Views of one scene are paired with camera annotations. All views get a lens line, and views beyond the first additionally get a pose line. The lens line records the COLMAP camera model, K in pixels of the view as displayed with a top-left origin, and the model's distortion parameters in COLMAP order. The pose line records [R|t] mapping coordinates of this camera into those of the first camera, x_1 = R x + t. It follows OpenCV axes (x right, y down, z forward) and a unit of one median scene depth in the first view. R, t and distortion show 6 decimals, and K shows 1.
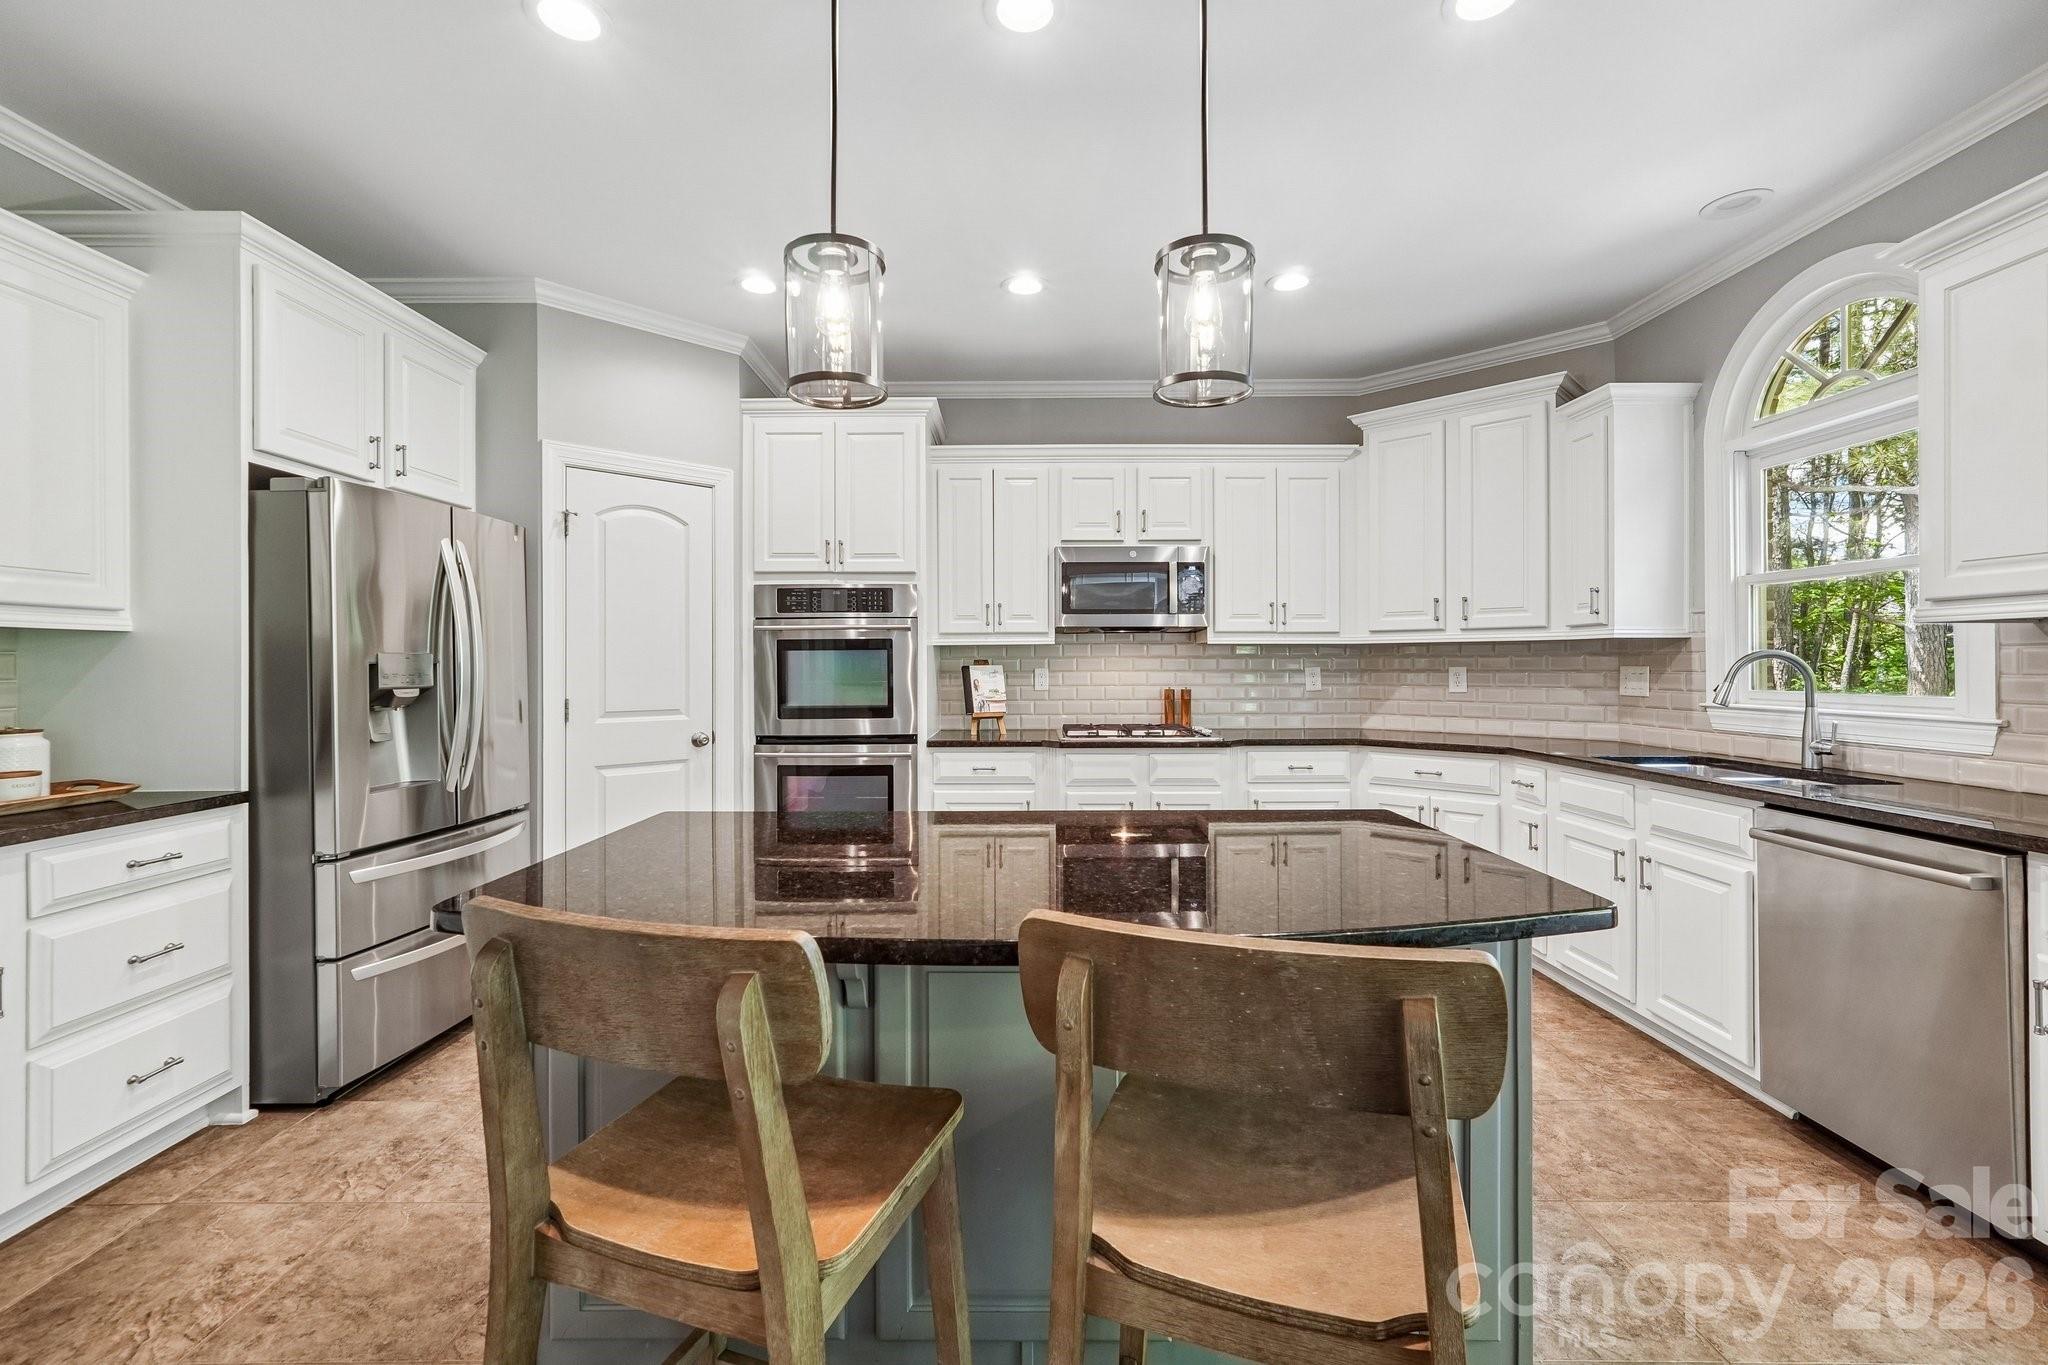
lens RADIAL K [[871.7, 0, 1023.7], [0, 871.7, 669.7], [0, 0, 1]] dist [-0.003066, 0.000470]
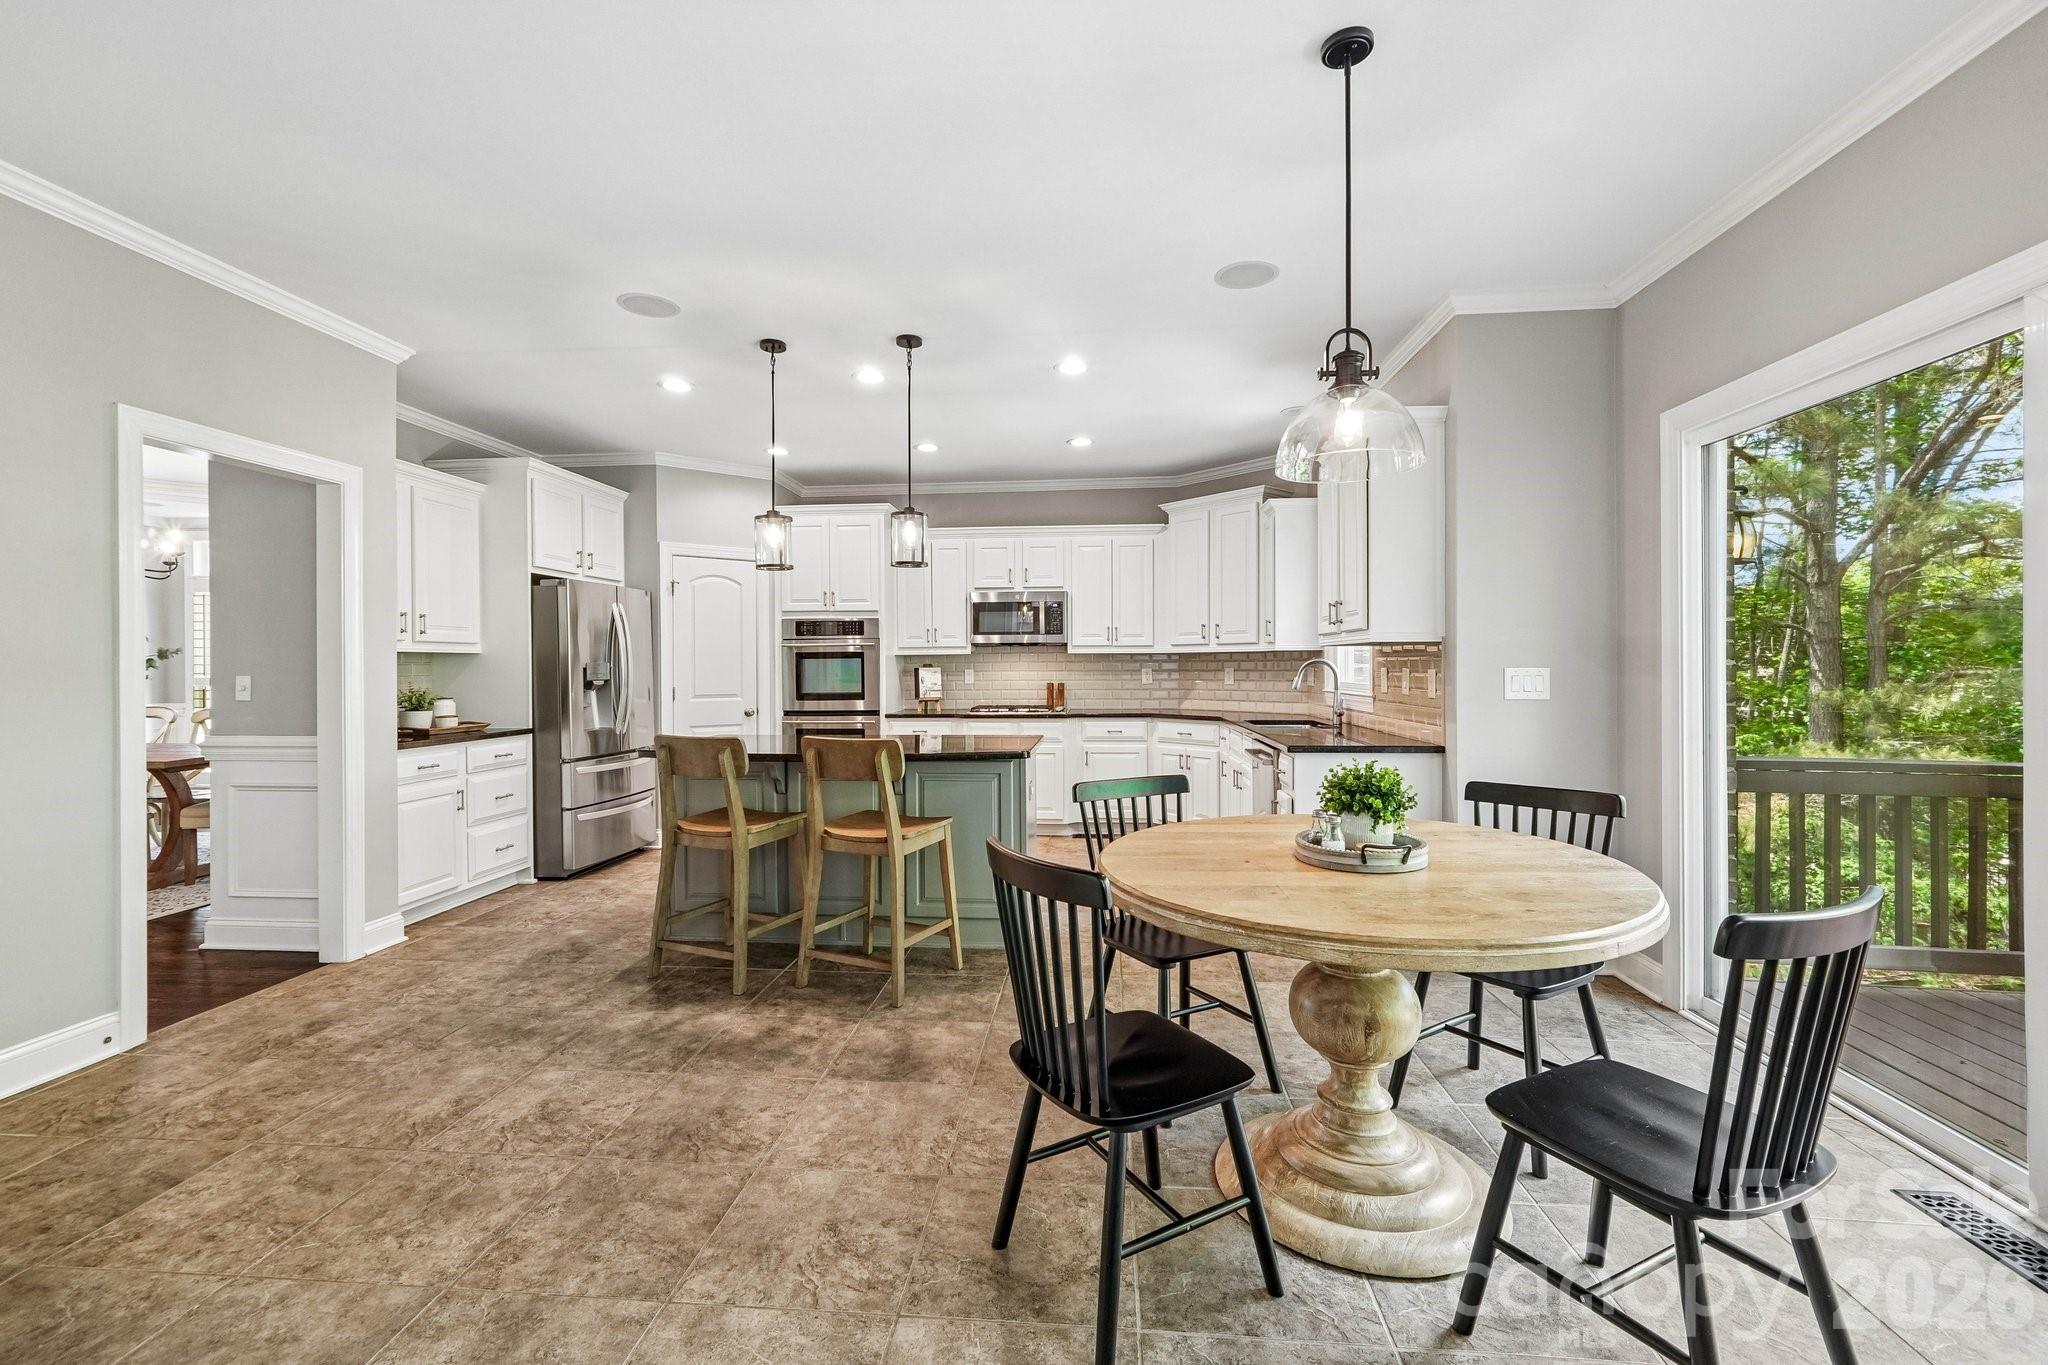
lens RADIAL K [[859.6, 0, 1018.9], [0, 859.6, 677.1], [0, 0, 1]] dist [-0.001032, 0.000016]
pose [[0.995829, -0.001245, -0.091230, 0.282228], [0.001993, 0.999965, 0.008106, -0.000090], [0.091217, -0.008254, 0.995797, -0.572428]]
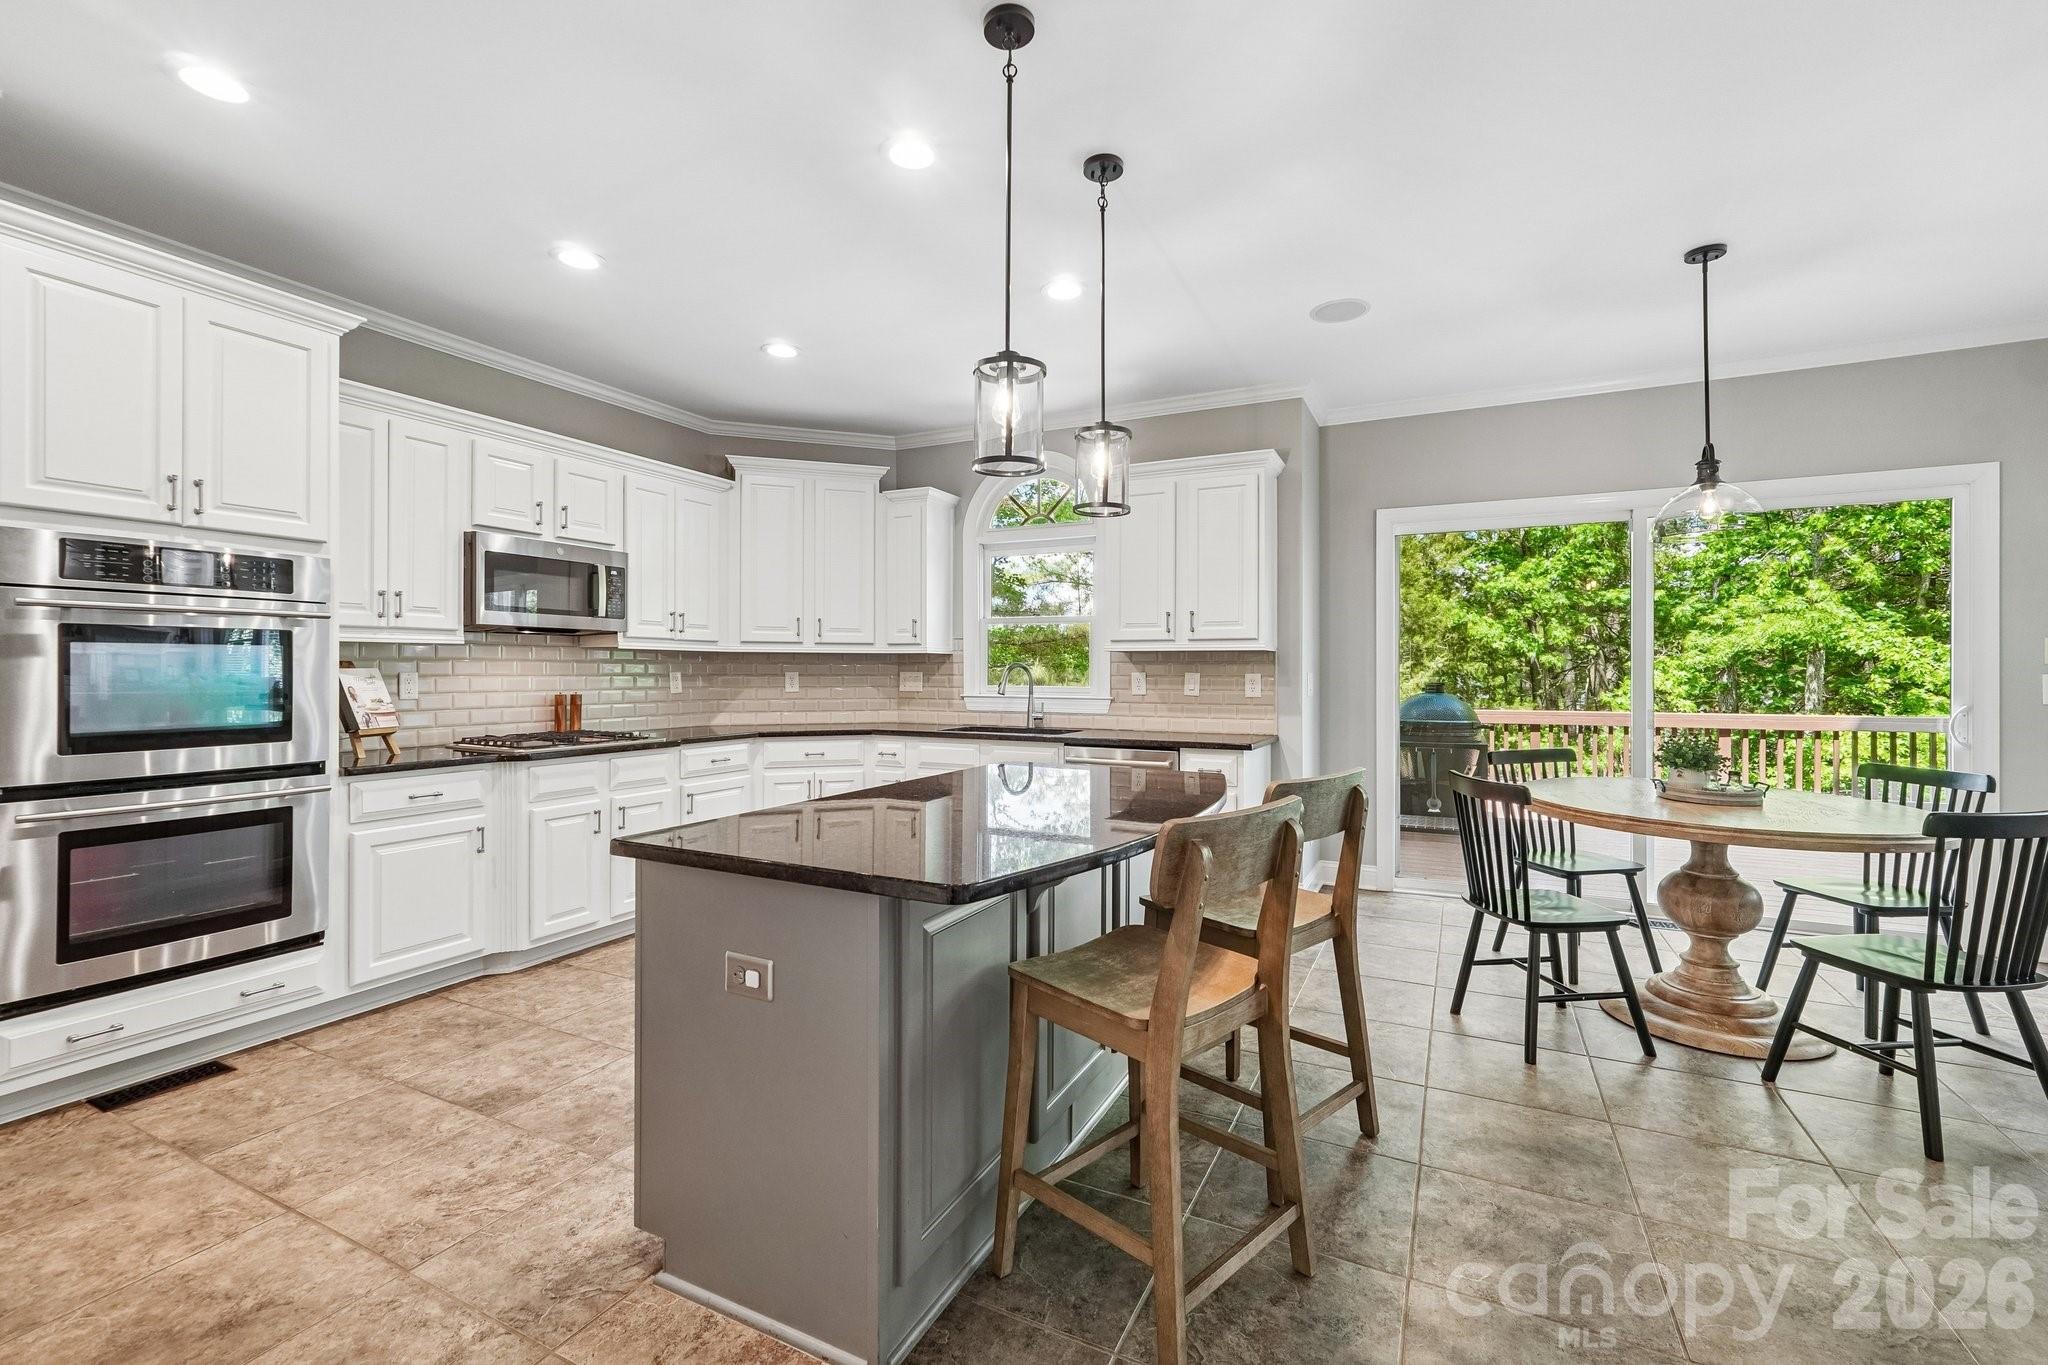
lens RADIAL K [[871.7, 0, 1023.7], [0, 871.7, 669.7], [0, 0, 1]] dist [-0.003066, 0.000470]
pose [[0.446898, 0.004961, 0.894571, -0.514349], [0.001418, 0.999979, -0.006254, 0.002137], [-0.894584, 0.004063, 0.446882, 0.137809]]
